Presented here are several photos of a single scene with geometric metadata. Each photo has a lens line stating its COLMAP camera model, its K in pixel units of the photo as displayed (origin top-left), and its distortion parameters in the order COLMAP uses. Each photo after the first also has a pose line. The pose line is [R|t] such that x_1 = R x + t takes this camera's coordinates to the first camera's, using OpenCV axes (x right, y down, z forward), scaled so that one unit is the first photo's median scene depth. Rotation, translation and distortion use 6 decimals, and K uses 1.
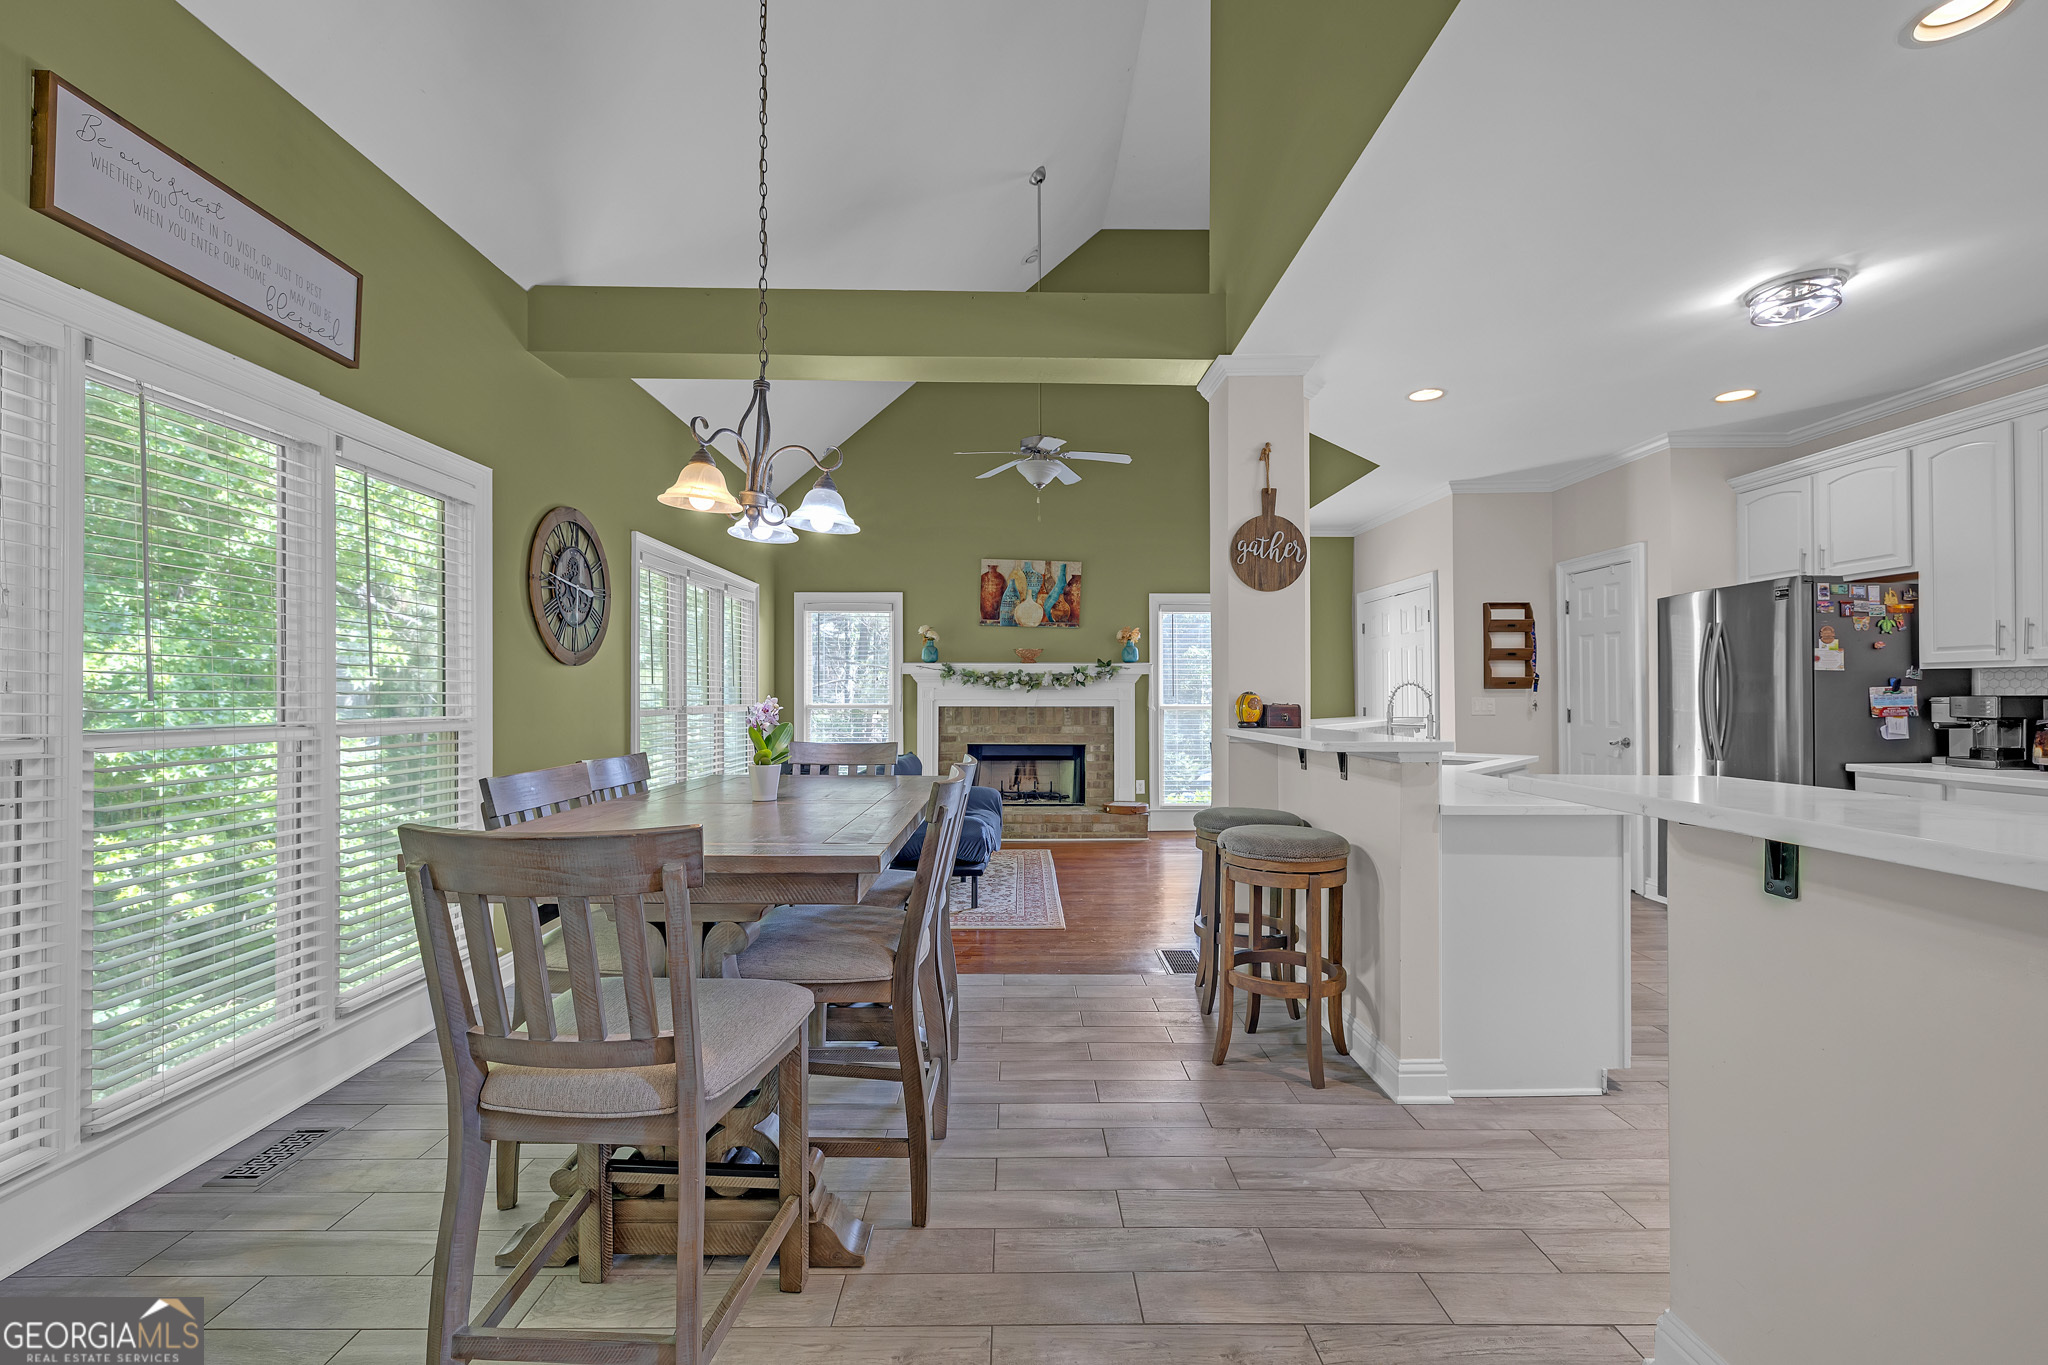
lens RADIAL K [[872.3, 0, 1027.6], [0, 872.3, 685.5], [0, 0, 1]] dist [0.001102, 0.000210]
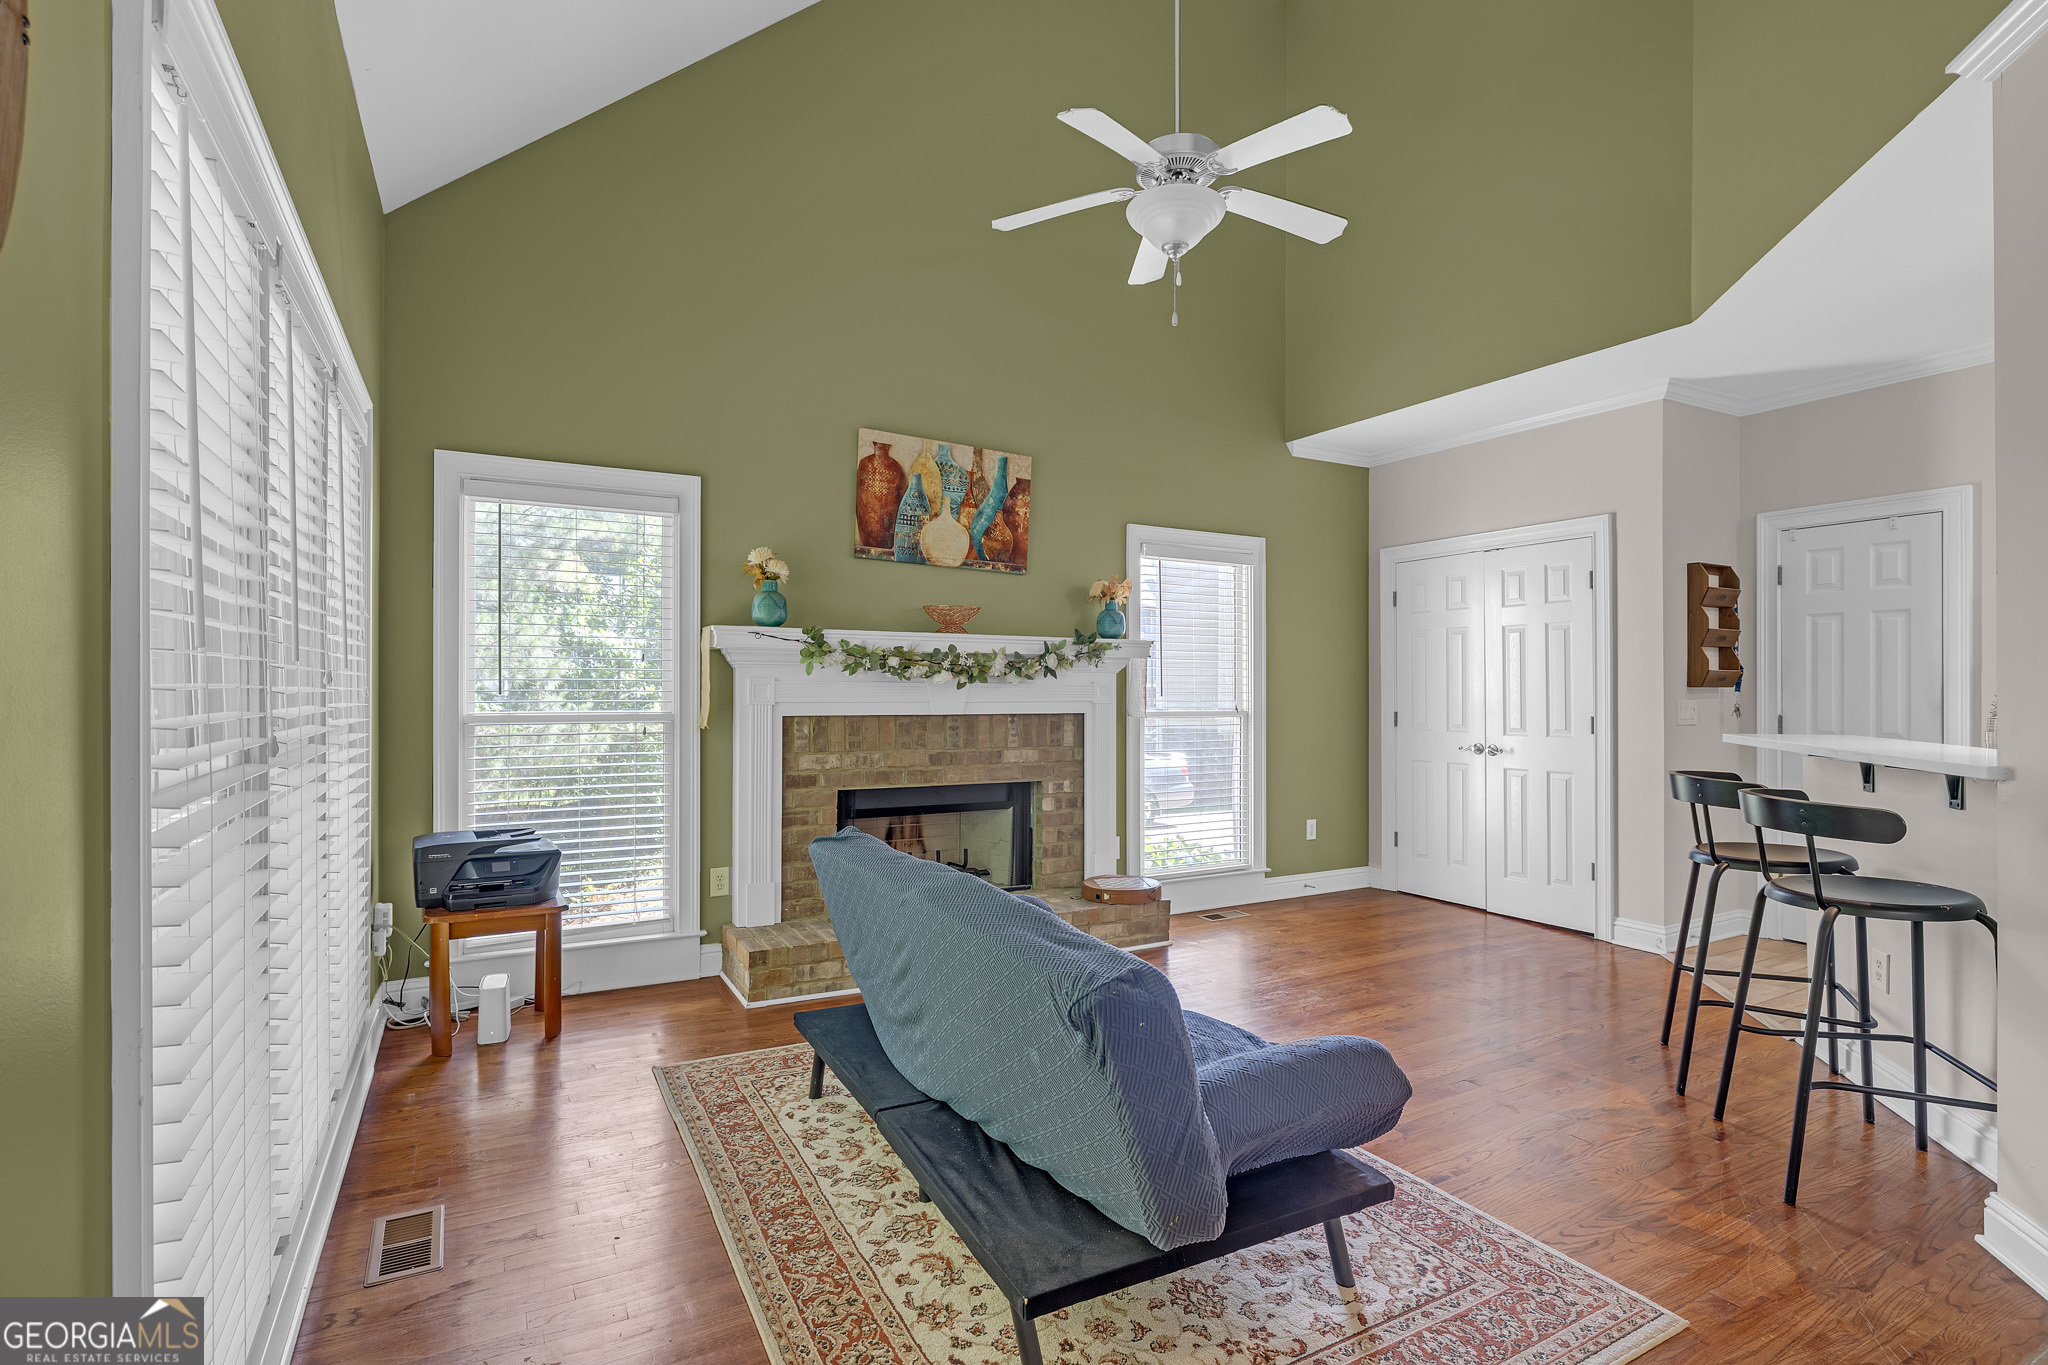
lens RADIAL K [[967.9, 0, 1024.0], [0, 967.9, 682.5], [0, 0, 1]] dist [-0.000459, -0.000030]
pose [[0.883283, 0.006086, 0.468801, -0.241099], [-0.010429, 0.999923, 0.006670, -0.000049], [-0.468724, -0.010781, 0.883279, 0.462718]]
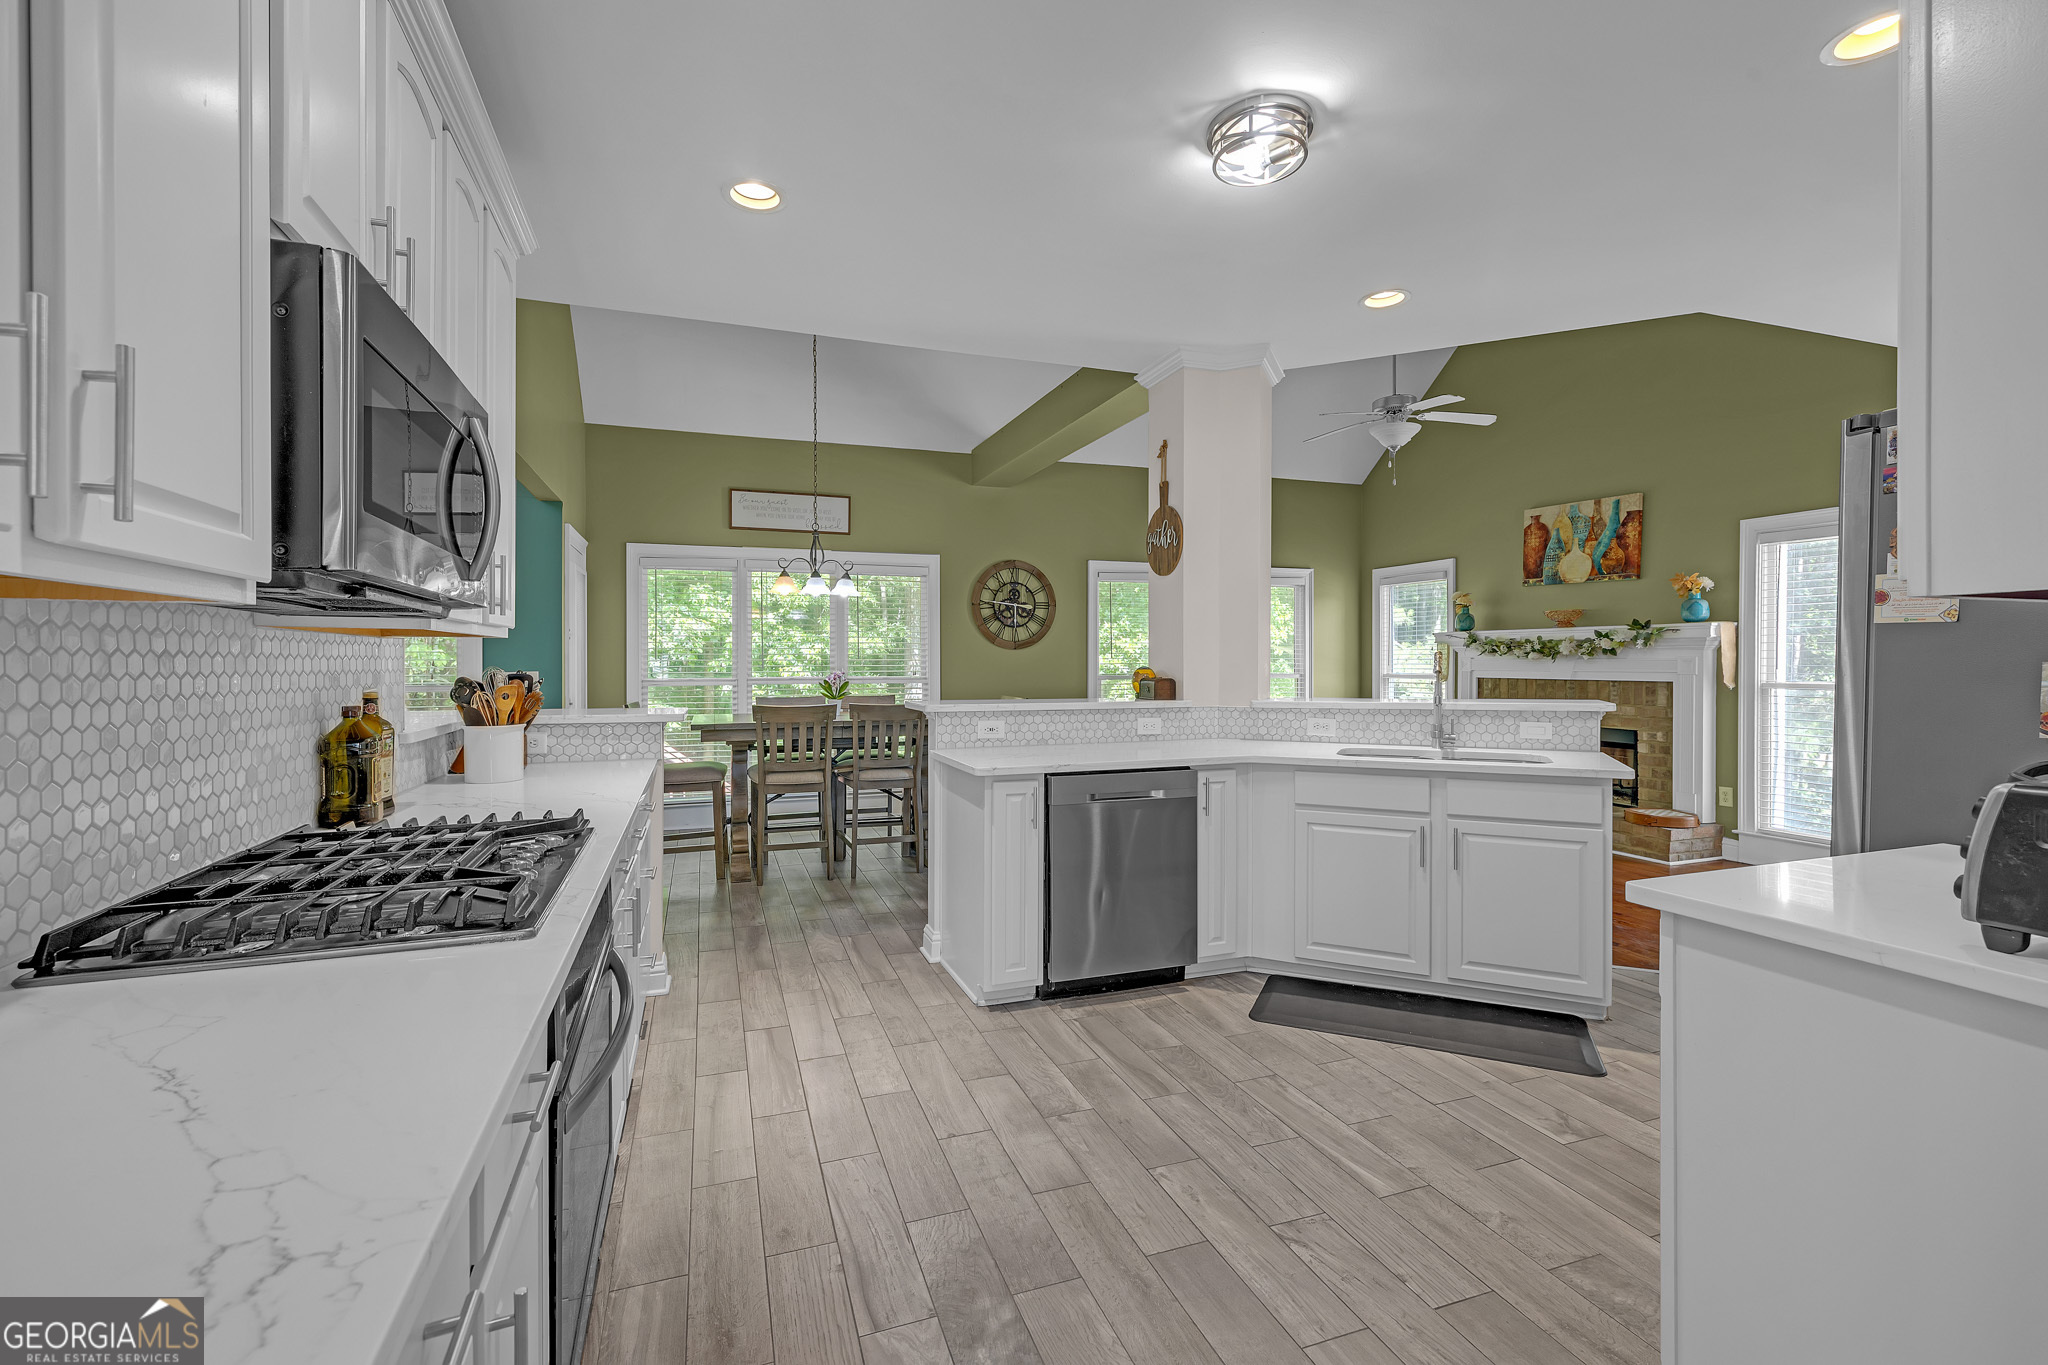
lens RADIAL K [[881.9, 0, 1013.0], [0, 881.9, 671.6], [0, 0, 1]] dist [0.000745, 0.000002]
pose [[0.319963, 0.010358, -0.947373, 0.641077], [0.012385, 0.999809, 0.015114, -0.002804], [0.947349, -0.016569, 0.319773, 0.233603]]
